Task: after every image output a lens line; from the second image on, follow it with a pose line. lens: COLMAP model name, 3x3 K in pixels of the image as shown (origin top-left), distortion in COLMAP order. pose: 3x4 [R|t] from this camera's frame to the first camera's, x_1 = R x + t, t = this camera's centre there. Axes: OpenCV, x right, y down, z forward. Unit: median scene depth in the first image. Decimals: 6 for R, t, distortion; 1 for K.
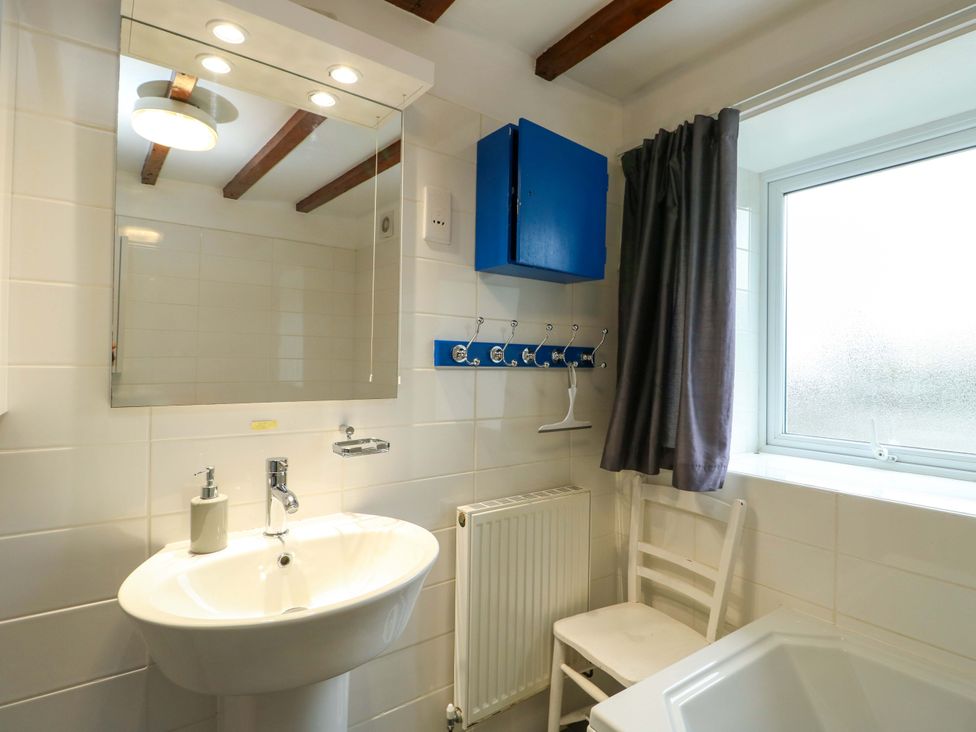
lens RADIAL K [[508.9, 0, 485.3], [0, 508.9, 363.4], [0, 0, 1]] dist [0.002876, -0.012704]
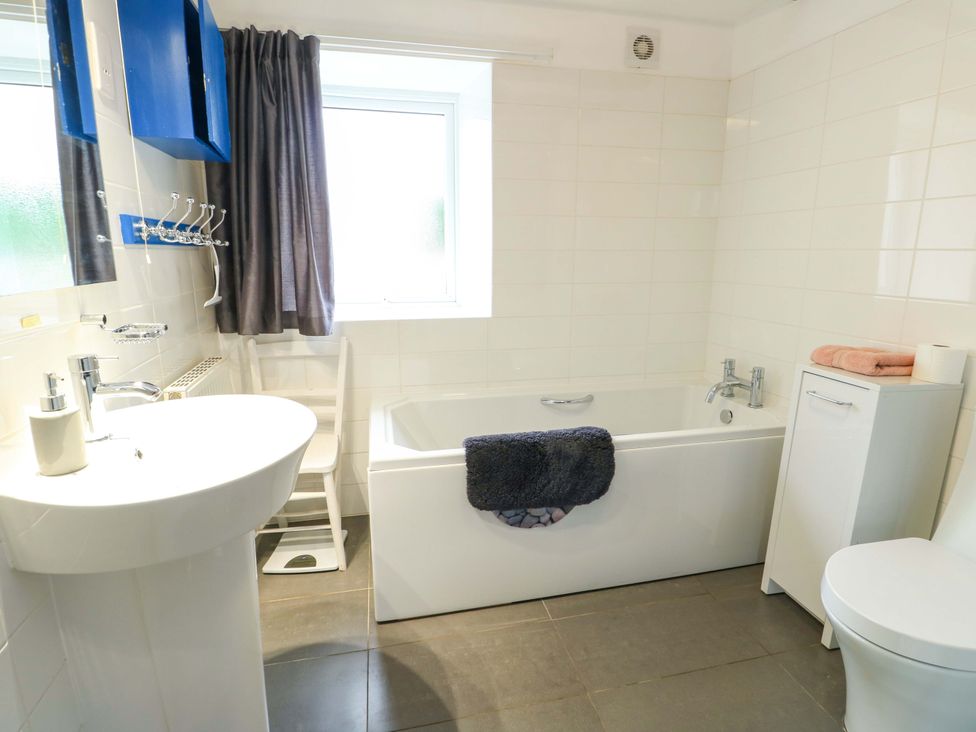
lens RADIAL K [[508.9, 0, 485.3], [0, 508.9, 363.4], [0, 0, 1]] dist [0.002876, -0.012704]
pose [[0.394901, -0.206738, 0.895161, -0.654351], [-0.004895, 0.973865, 0.227074, 0.003841], [-0.918711, -0.094054, 0.383568, 0.043700]]
